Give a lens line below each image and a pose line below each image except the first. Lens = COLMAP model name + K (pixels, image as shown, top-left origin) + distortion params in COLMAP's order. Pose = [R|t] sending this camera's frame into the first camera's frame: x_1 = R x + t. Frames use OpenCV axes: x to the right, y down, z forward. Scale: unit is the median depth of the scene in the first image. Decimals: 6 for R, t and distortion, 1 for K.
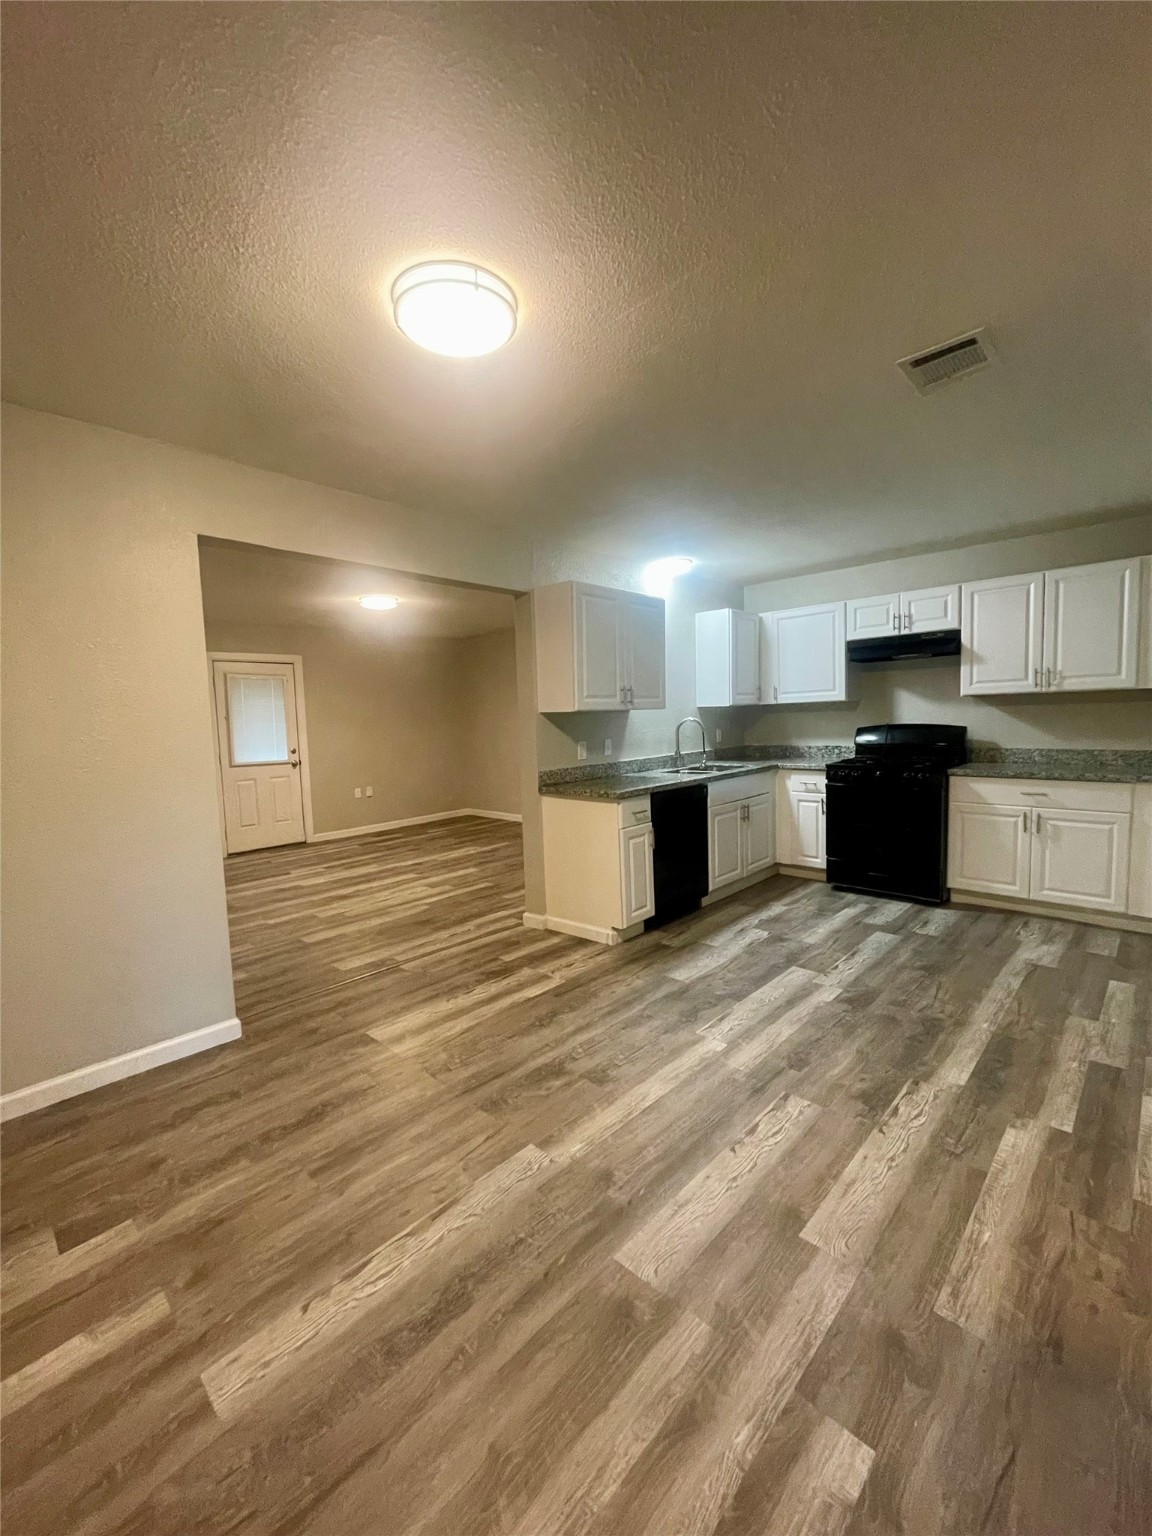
lens RADIAL K [[623.6, 0, 576.0], [0, 623.6, 768.0], [0, 0, 1]] dist [-0.003208, -0.000300]
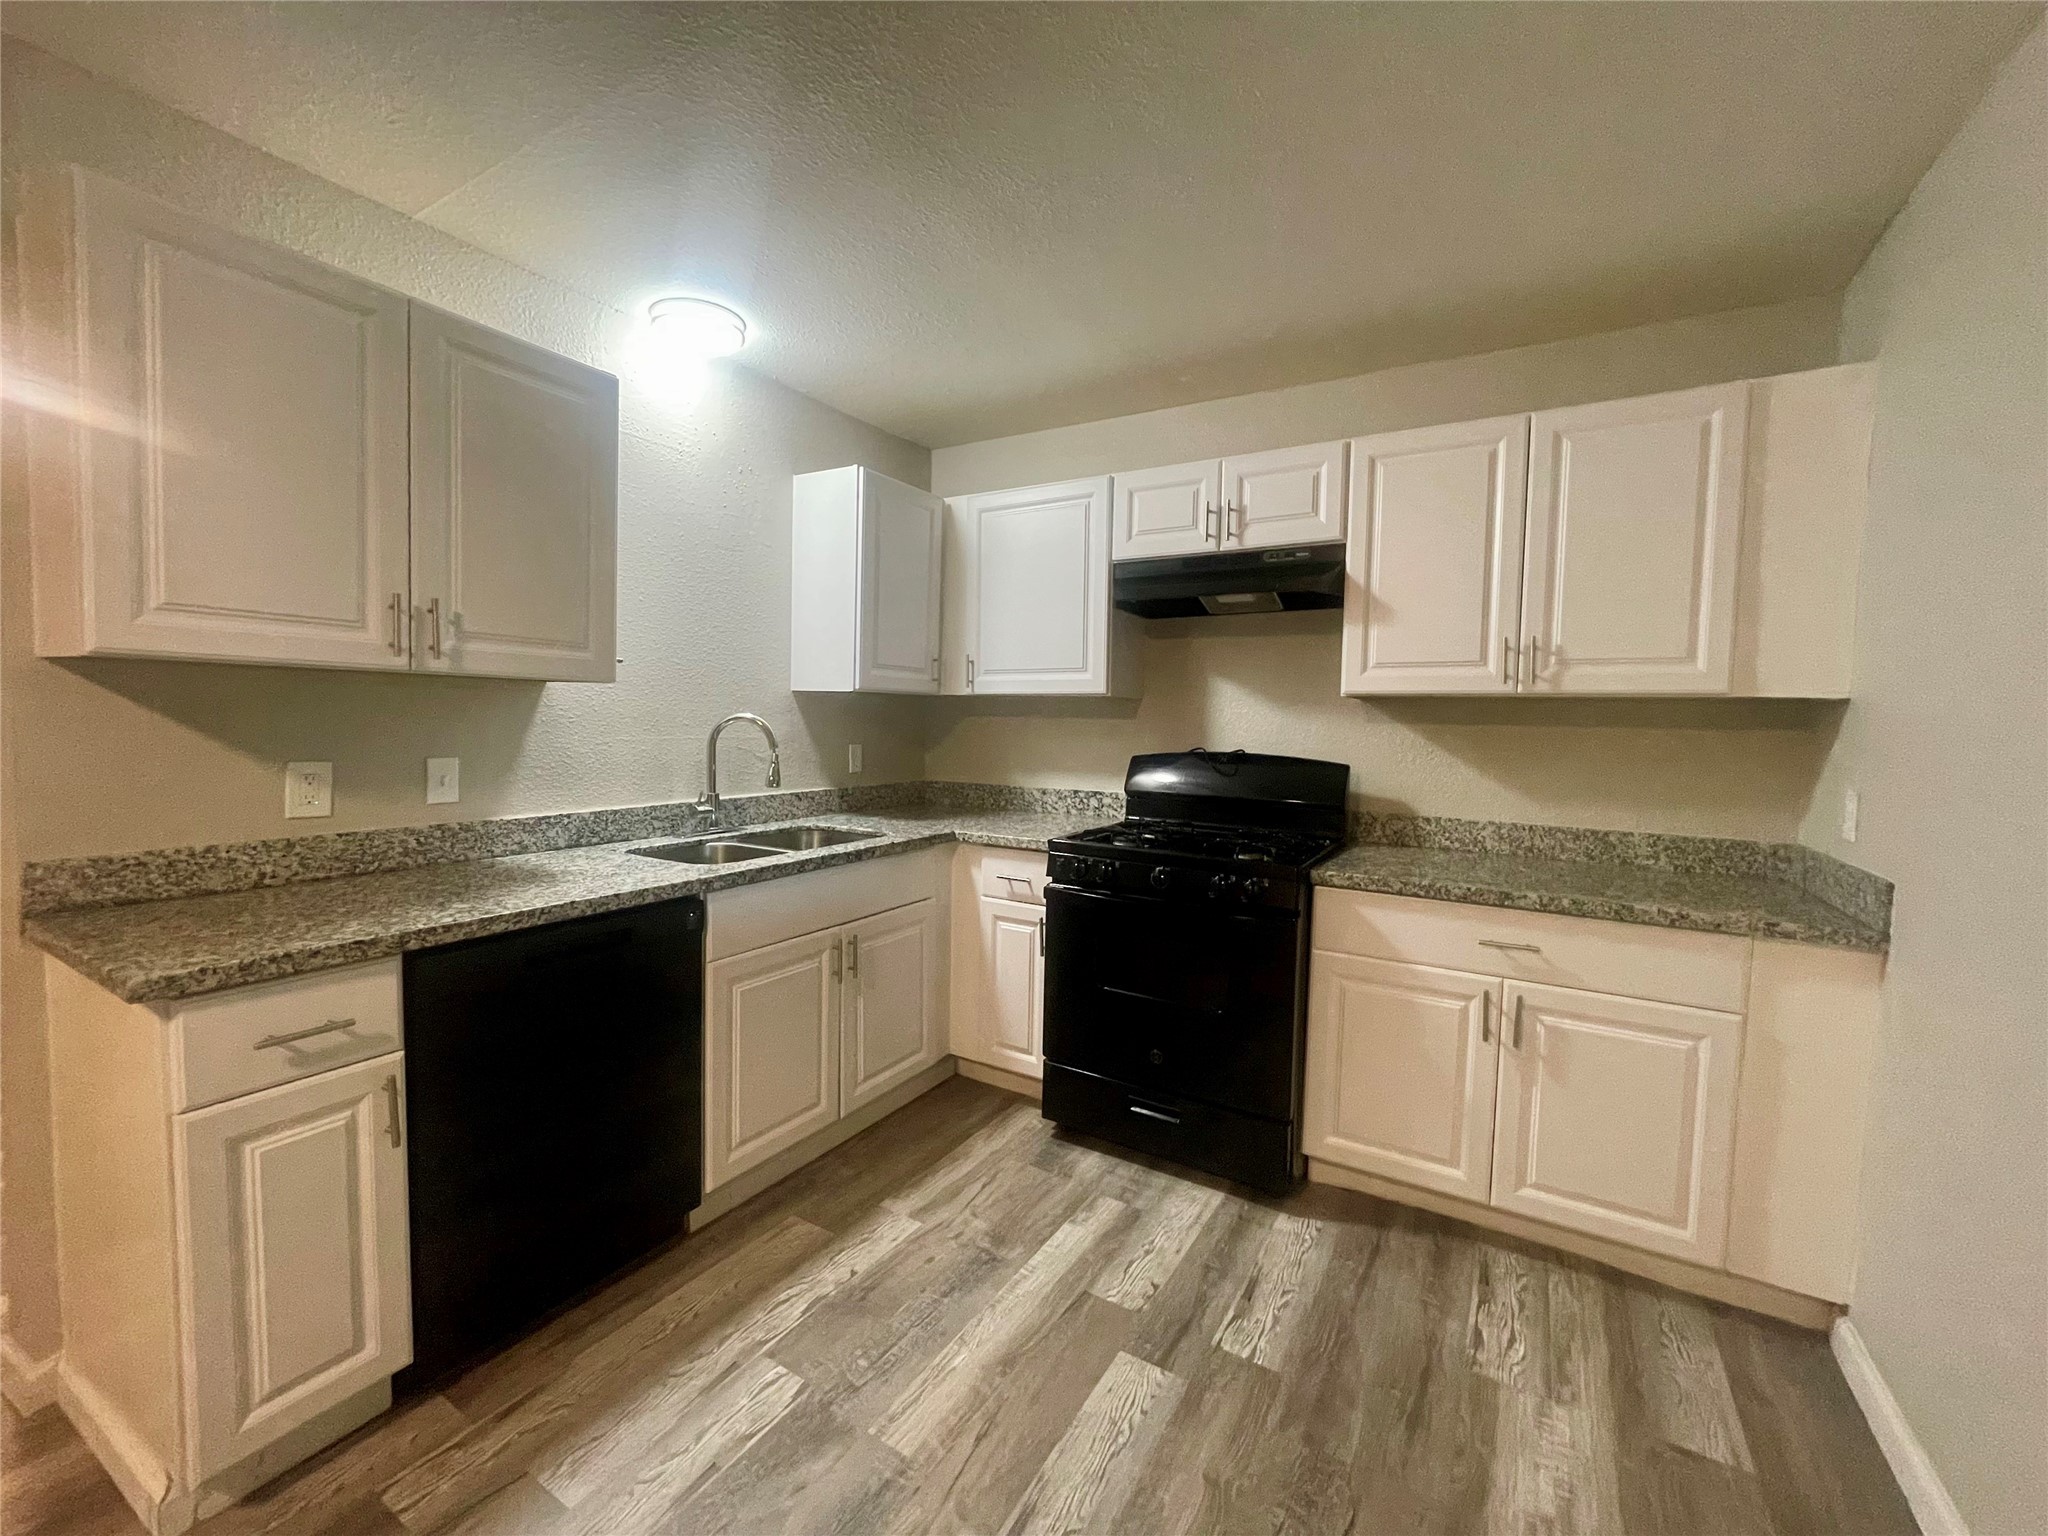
lens RADIAL K [[831.5, 0, 1024.0], [0, 831.5, 768.0], [0, 0, 1]] dist [-0.003208, -0.000300]
pose [[0.974044, 0.042046, 0.222421, 0.273584], [-0.035997, 0.998865, -0.031183, -0.038606], [-0.223480, 0.022367, 0.974452, 0.482762]]
